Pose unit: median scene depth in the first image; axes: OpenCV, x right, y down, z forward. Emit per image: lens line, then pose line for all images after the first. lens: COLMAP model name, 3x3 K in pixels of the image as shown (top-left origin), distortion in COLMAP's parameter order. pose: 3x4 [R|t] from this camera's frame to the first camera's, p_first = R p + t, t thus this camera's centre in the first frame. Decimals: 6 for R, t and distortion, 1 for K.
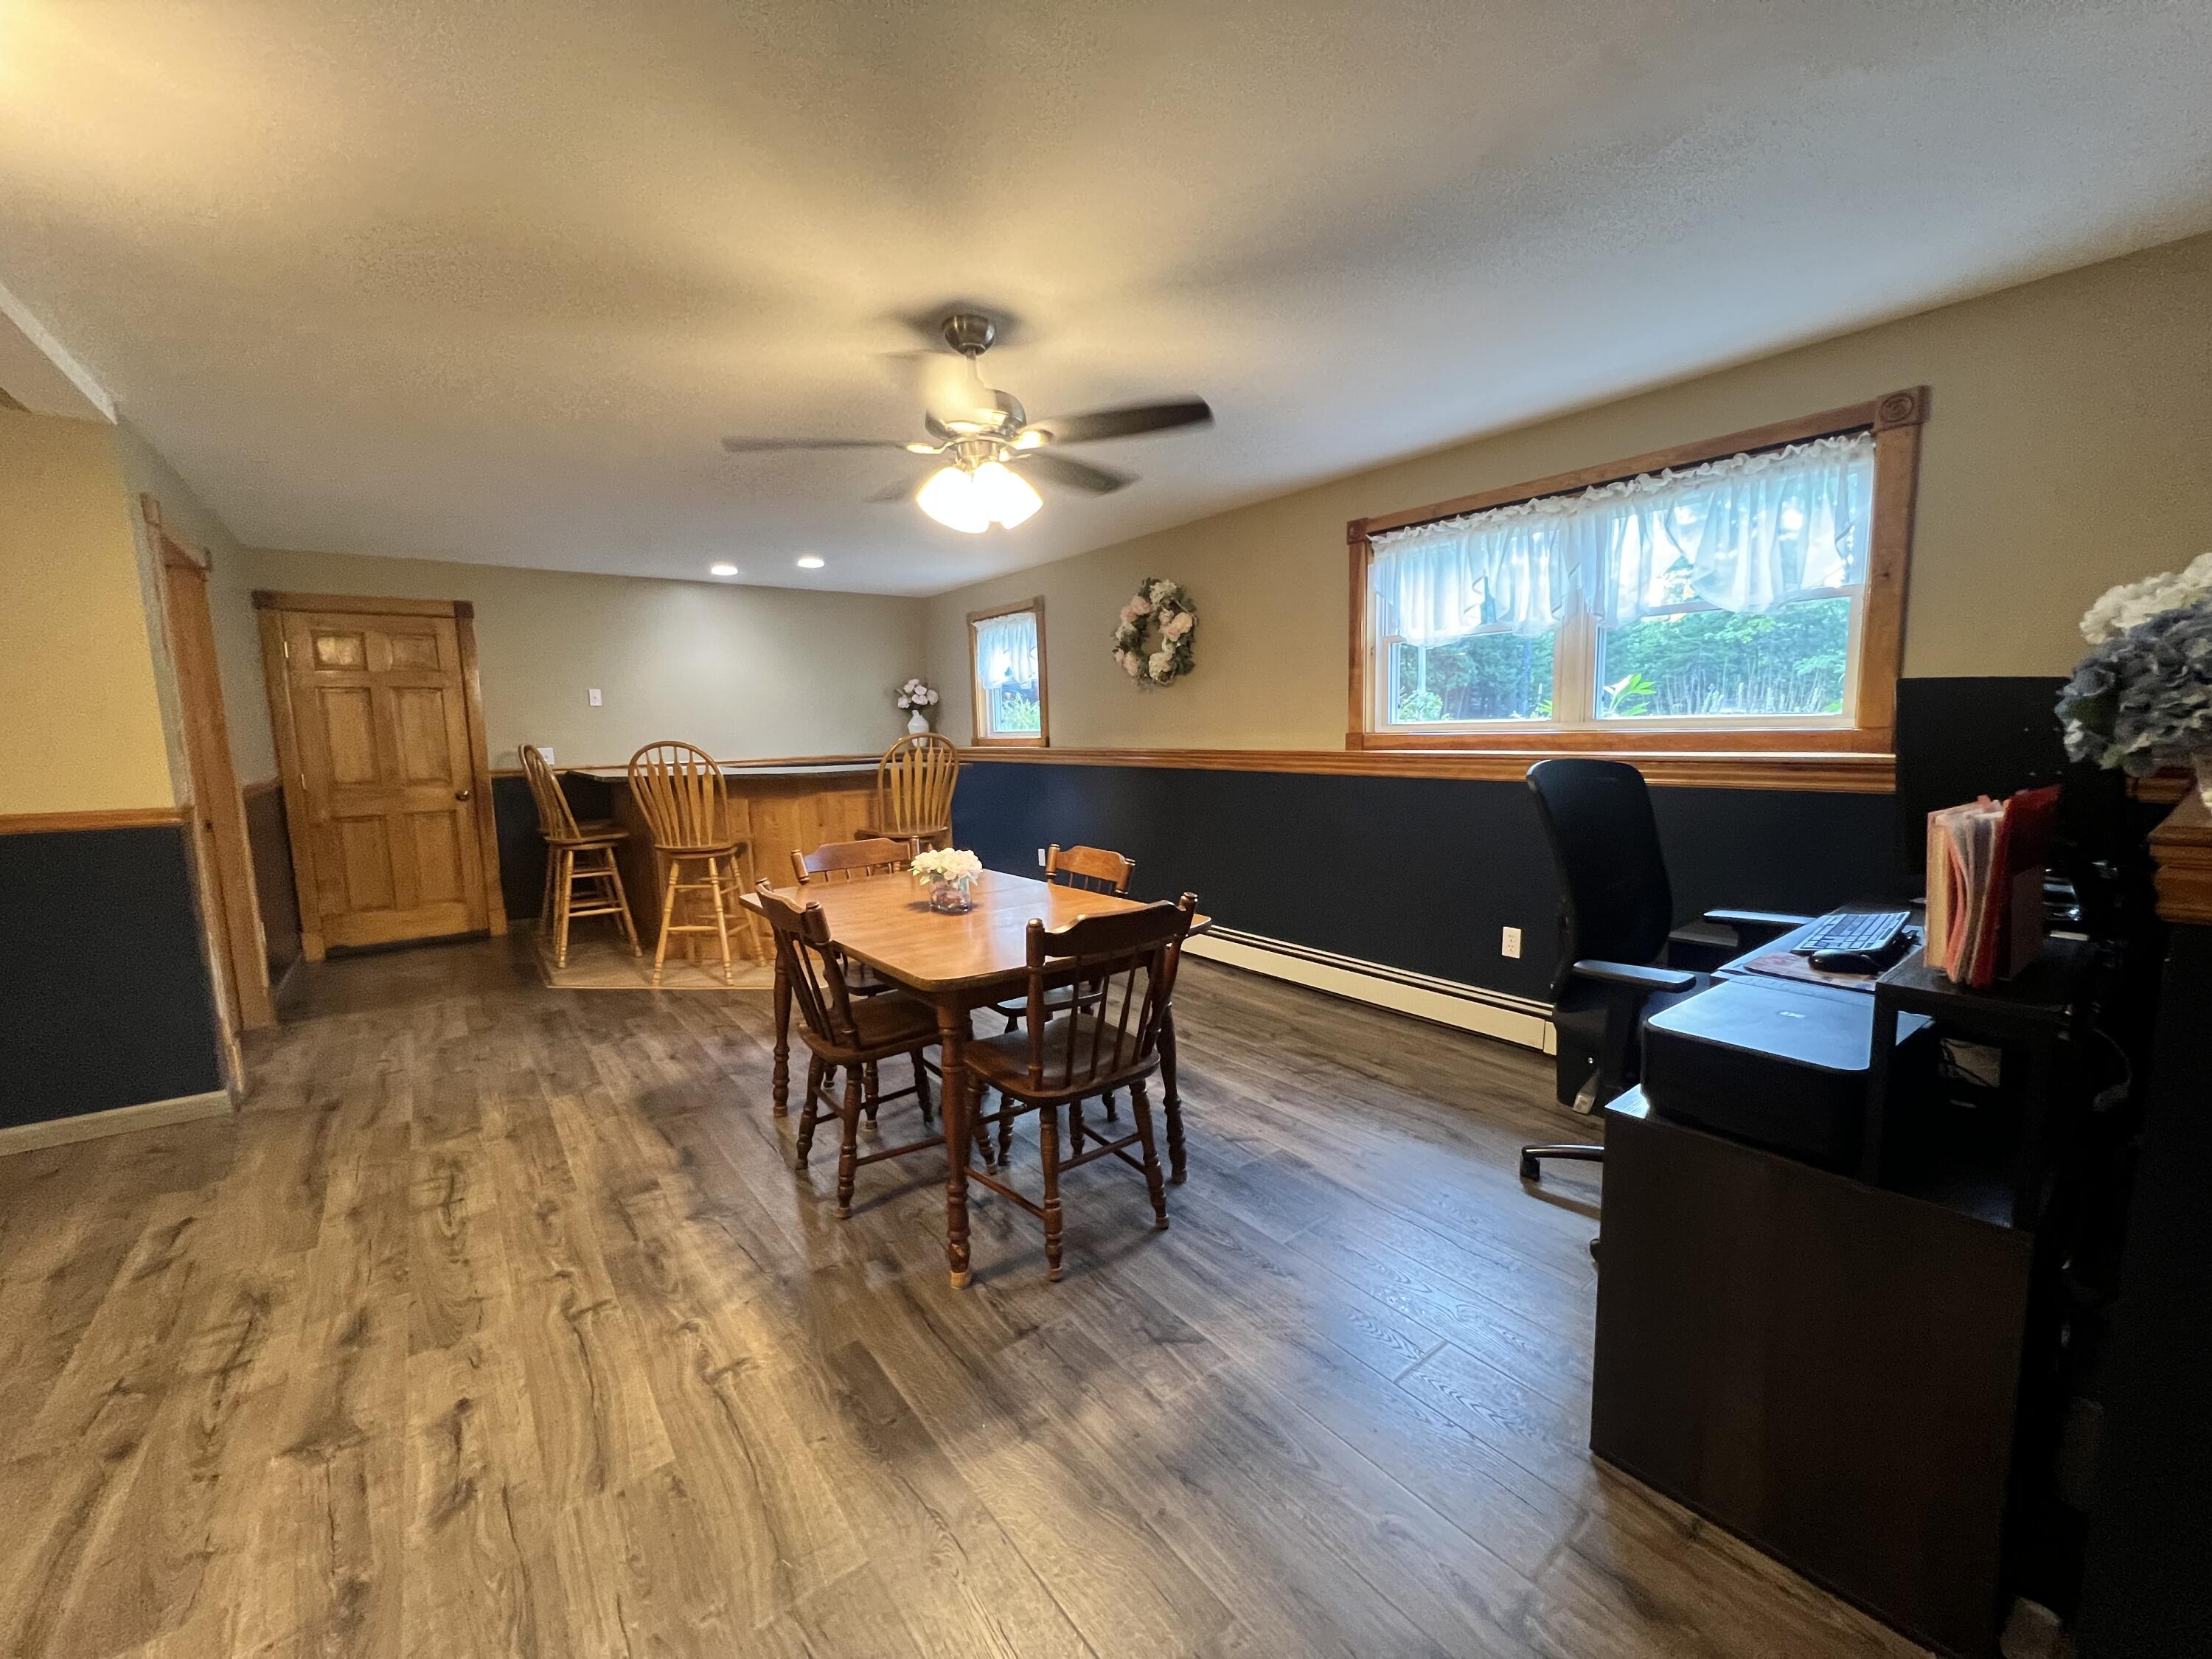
lens RADIAL K [[887.4, 0, 1104.3], [0, 887.4, 837.9], [0, 0, 1]] dist [-0.001167, 0.000930]
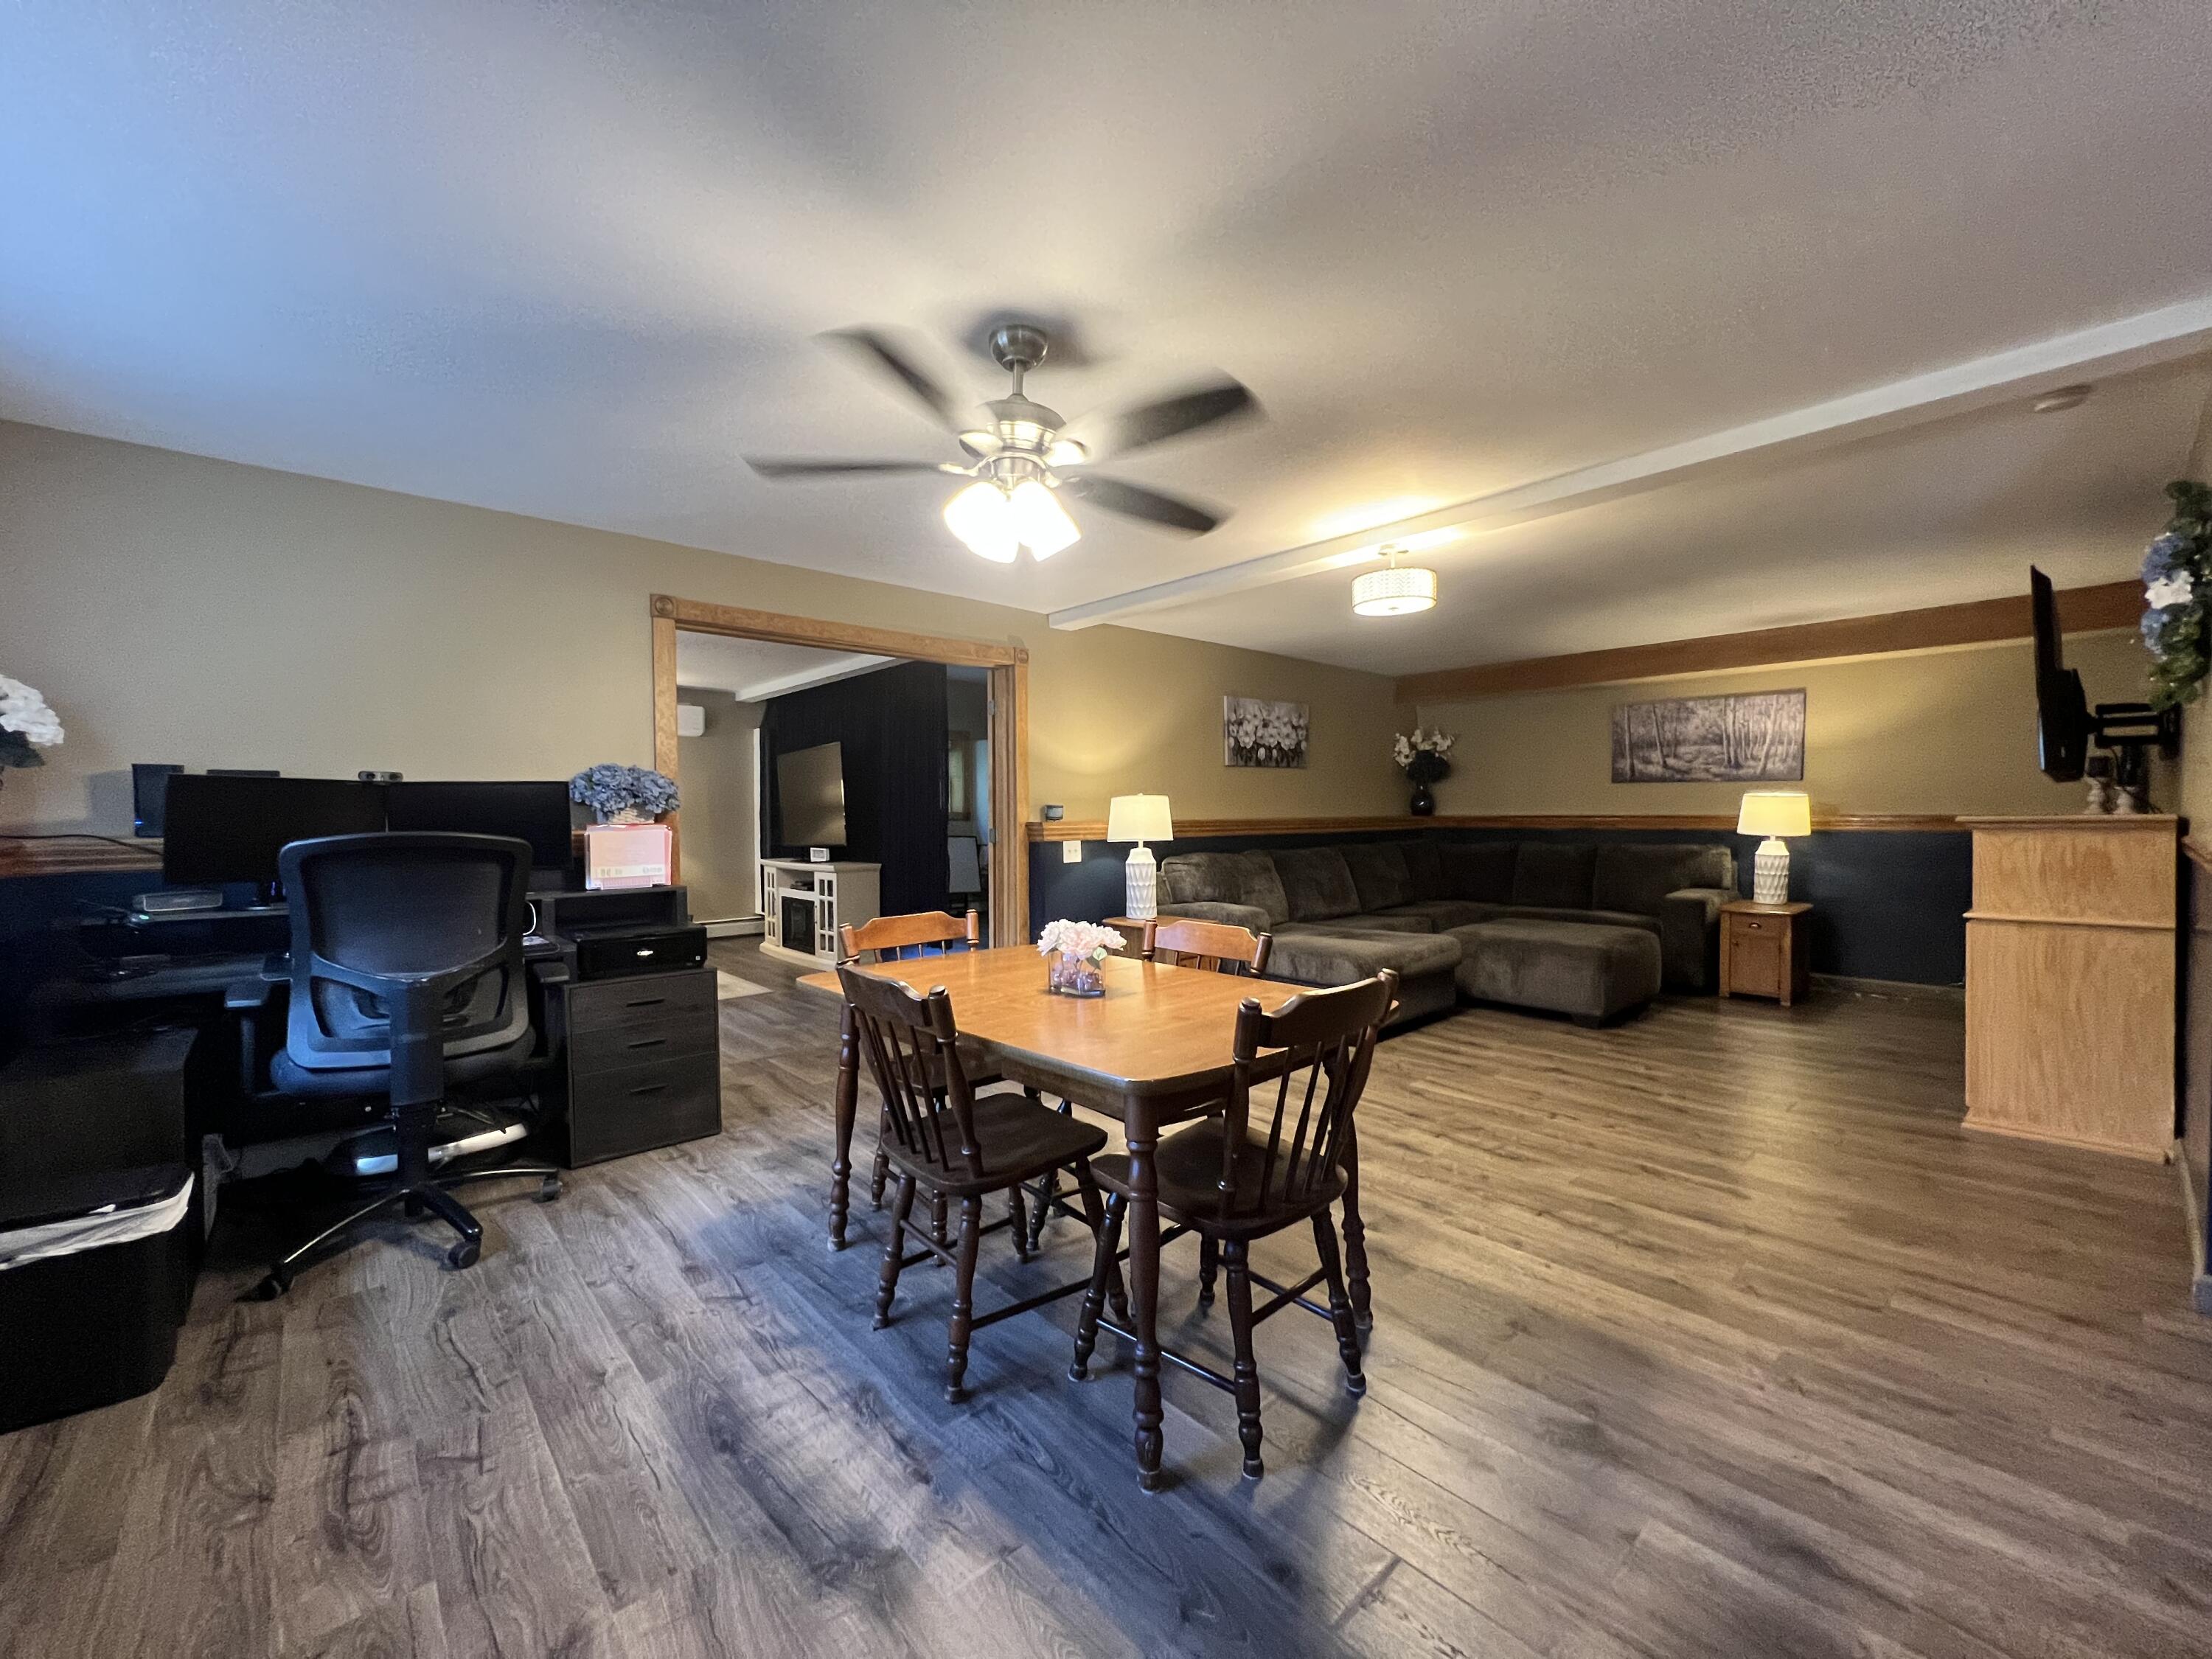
lens RADIAL K [[887.4, 0, 1108.5], [0, 887.4, 828.4], [0, 0, 1]] dist [-0.001167, 0.000930]
pose [[-0.996475, 0.032745, -0.077235, -0.074320], [0.021353, 0.989353, 0.143961, -0.101267], [0.081127, 0.141804, -0.986565, 0.946328]]
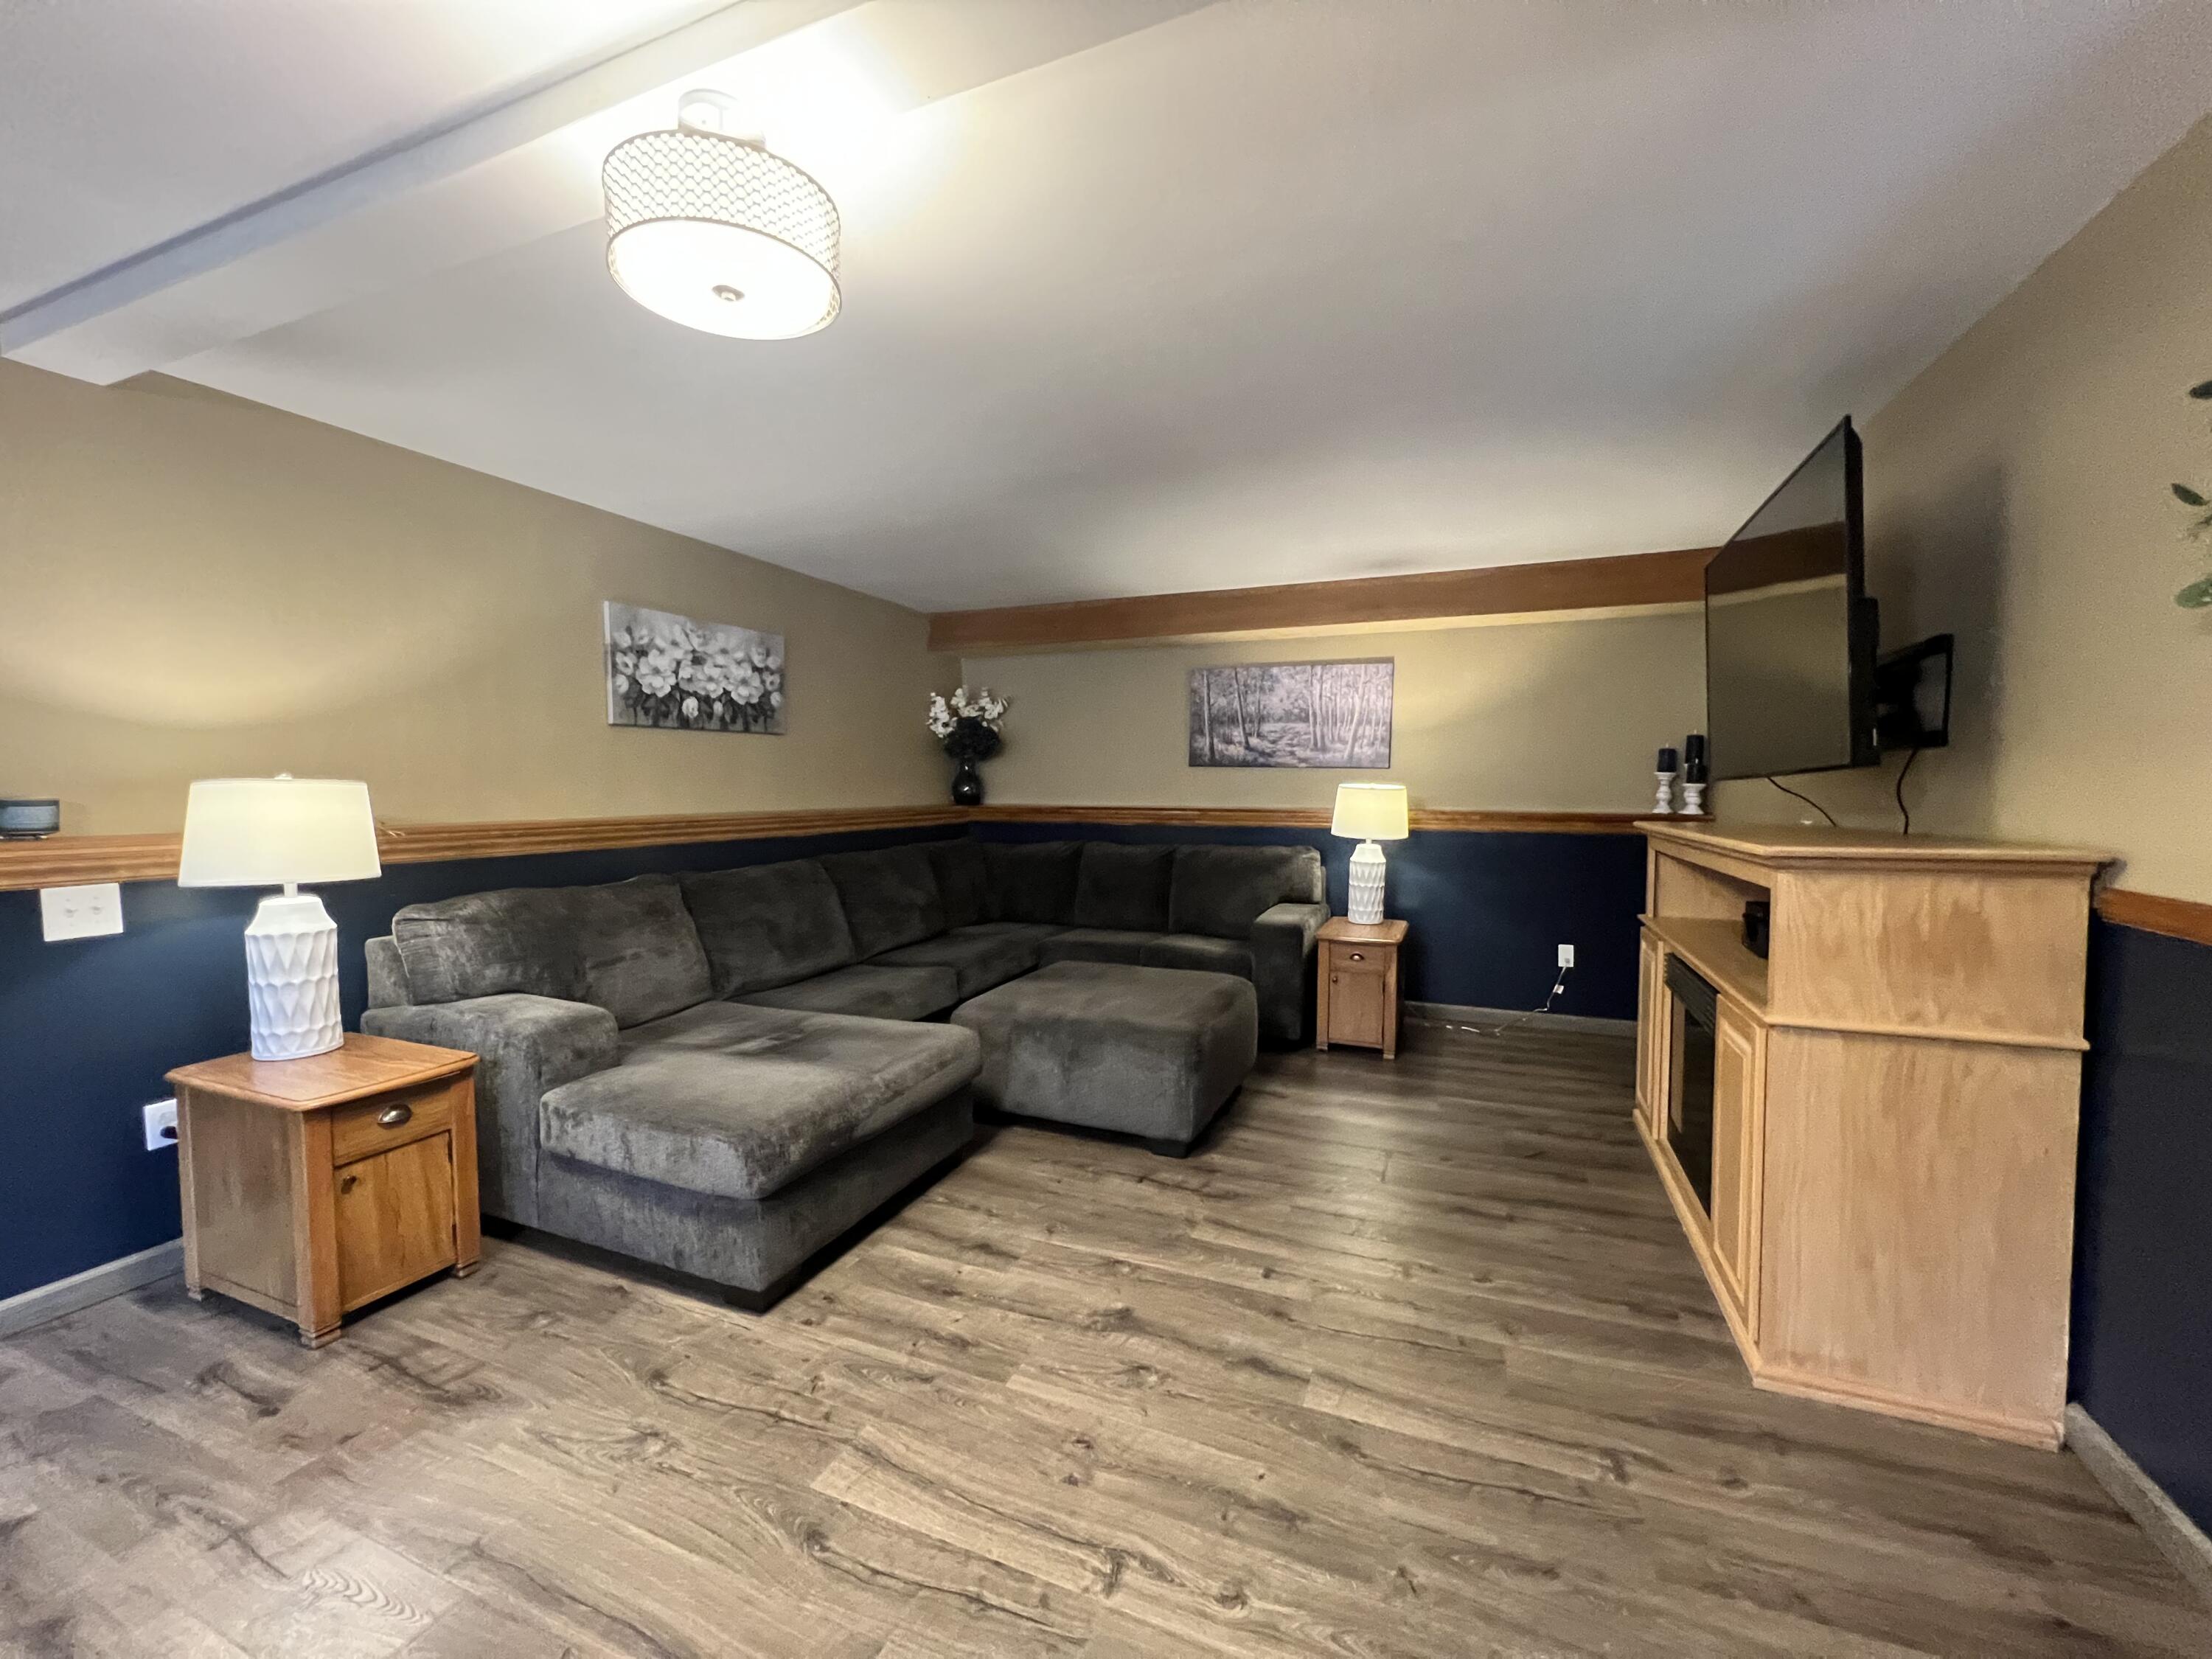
lens RADIAL K [[887.4, 0, 1109.9], [0, 887.4, 828.6], [0, 0, 1]] dist [-0.001167, 0.000930]
pose [[-0.865269, 0.046126, -0.499181, -0.319543], [-0.044310, 0.984823, 0.167808, -0.061409], [0.499345, 0.167318, -0.850094, 0.547890]]
